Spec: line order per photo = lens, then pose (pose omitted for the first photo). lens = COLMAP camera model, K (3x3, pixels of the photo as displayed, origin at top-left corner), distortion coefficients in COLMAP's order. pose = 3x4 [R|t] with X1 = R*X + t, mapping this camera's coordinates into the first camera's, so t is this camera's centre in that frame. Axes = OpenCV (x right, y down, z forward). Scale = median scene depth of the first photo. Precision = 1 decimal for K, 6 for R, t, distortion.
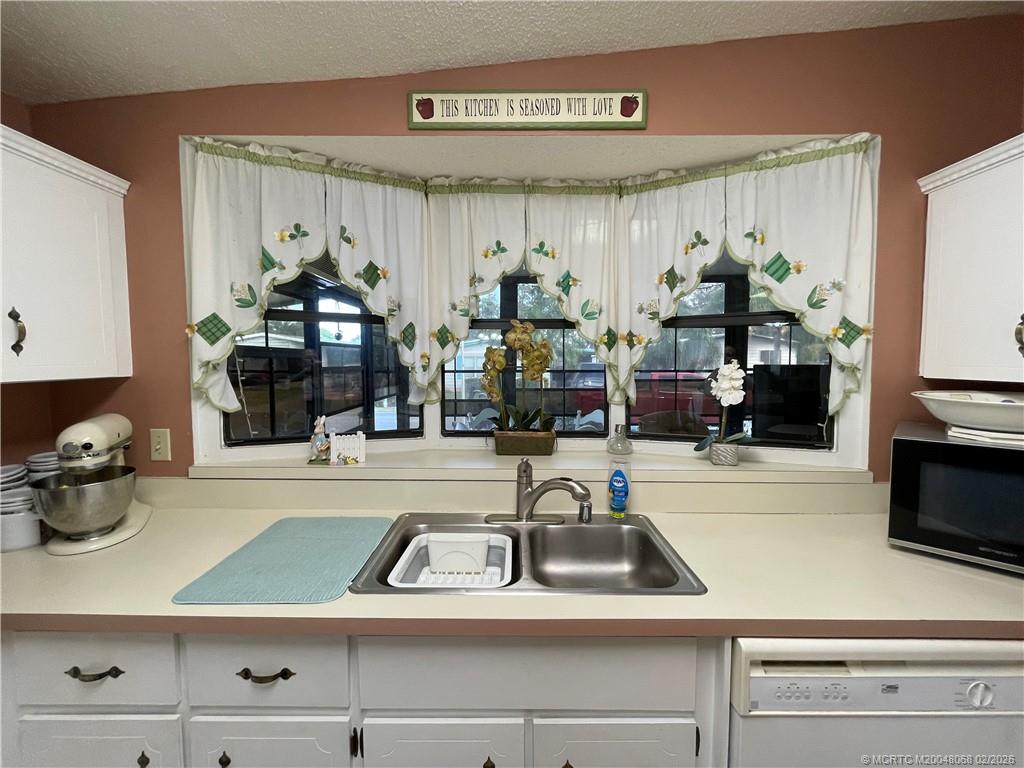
lens RADIAL K [[417.9, 0, 511.4], [0, 417.9, 382.9], [0, 0, 1]] dist [-0.002143, -0.000832]
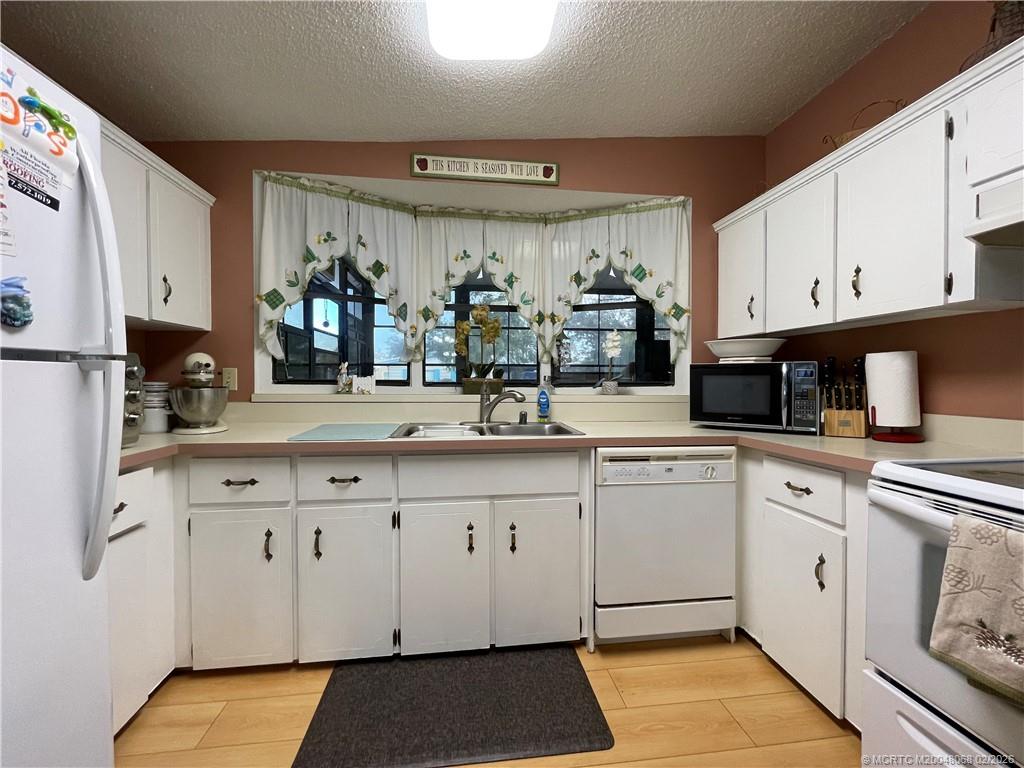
lens RADIAL K [[417.9, 0, 511.6], [0, 417.9, 383.6], [0, 0, 1]] dist [-0.002143, -0.000832]
pose [[0.991150, 0.001363, 0.132742, -0.076025], [0.004212, 0.999121, -0.041708, 0.232009], [-0.132682, 0.041898, 0.990273, -0.556282]]
